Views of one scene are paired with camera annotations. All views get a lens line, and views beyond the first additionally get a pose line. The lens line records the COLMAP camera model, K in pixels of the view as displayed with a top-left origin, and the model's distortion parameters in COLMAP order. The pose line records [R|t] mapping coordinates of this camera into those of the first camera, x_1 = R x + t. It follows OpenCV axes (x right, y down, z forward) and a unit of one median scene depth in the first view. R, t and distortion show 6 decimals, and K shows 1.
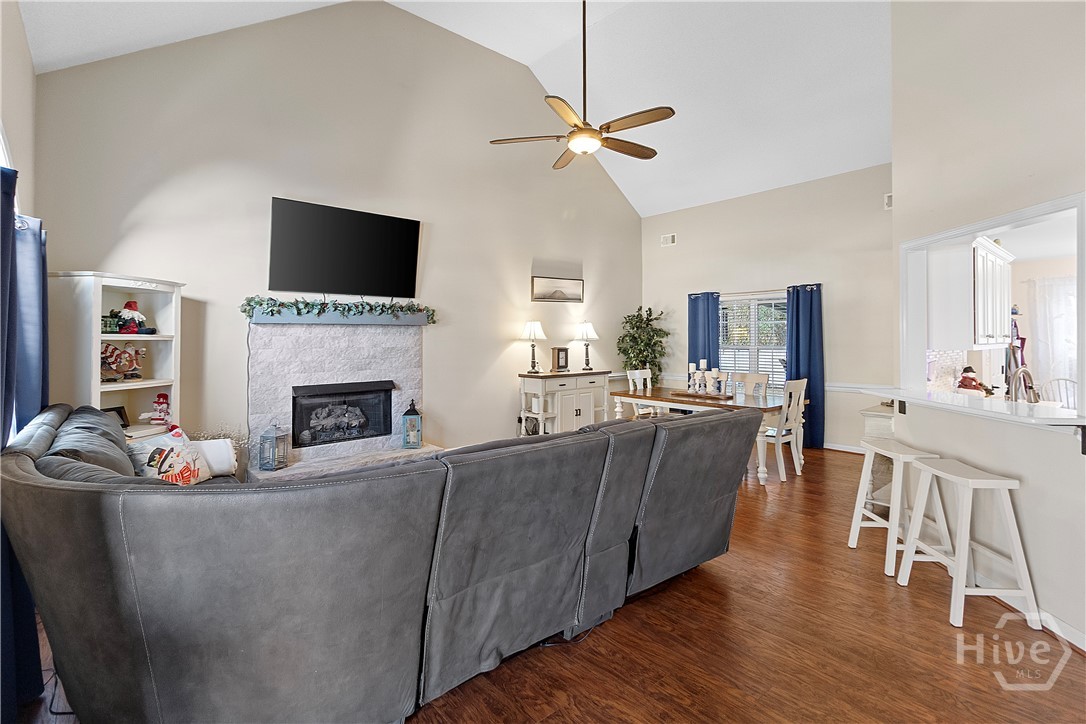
lens RADIAL K [[516.9, 0, 540.2], [0, 516.9, 337.8], [0, 0, 1]] dist [-0.000579, 0.000205]
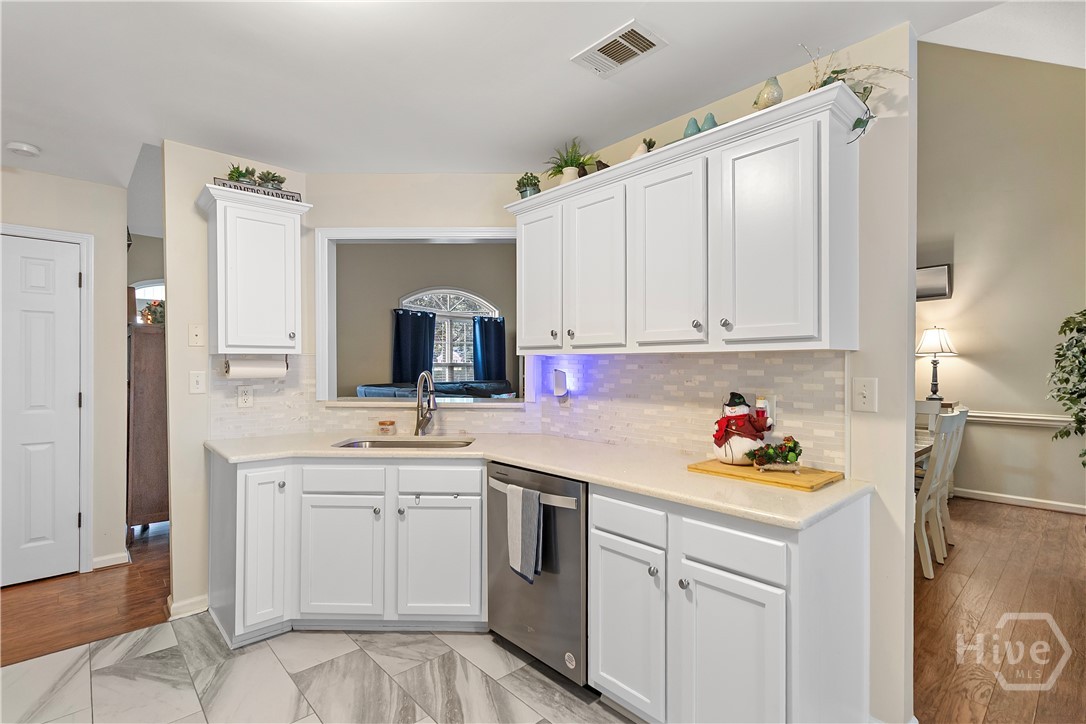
lens RADIAL K [[504.5, 0, 543.0], [0, 504.5, 362.0], [0, 0, 1]] dist [0.000839, 0.000633]
pose [[0.019126, 0.001156, -0.999816, 1.010090], [0.000162, 0.999999, 0.001159, 0.017149], [0.999817, -0.000184, 0.019126, 0.671646]]
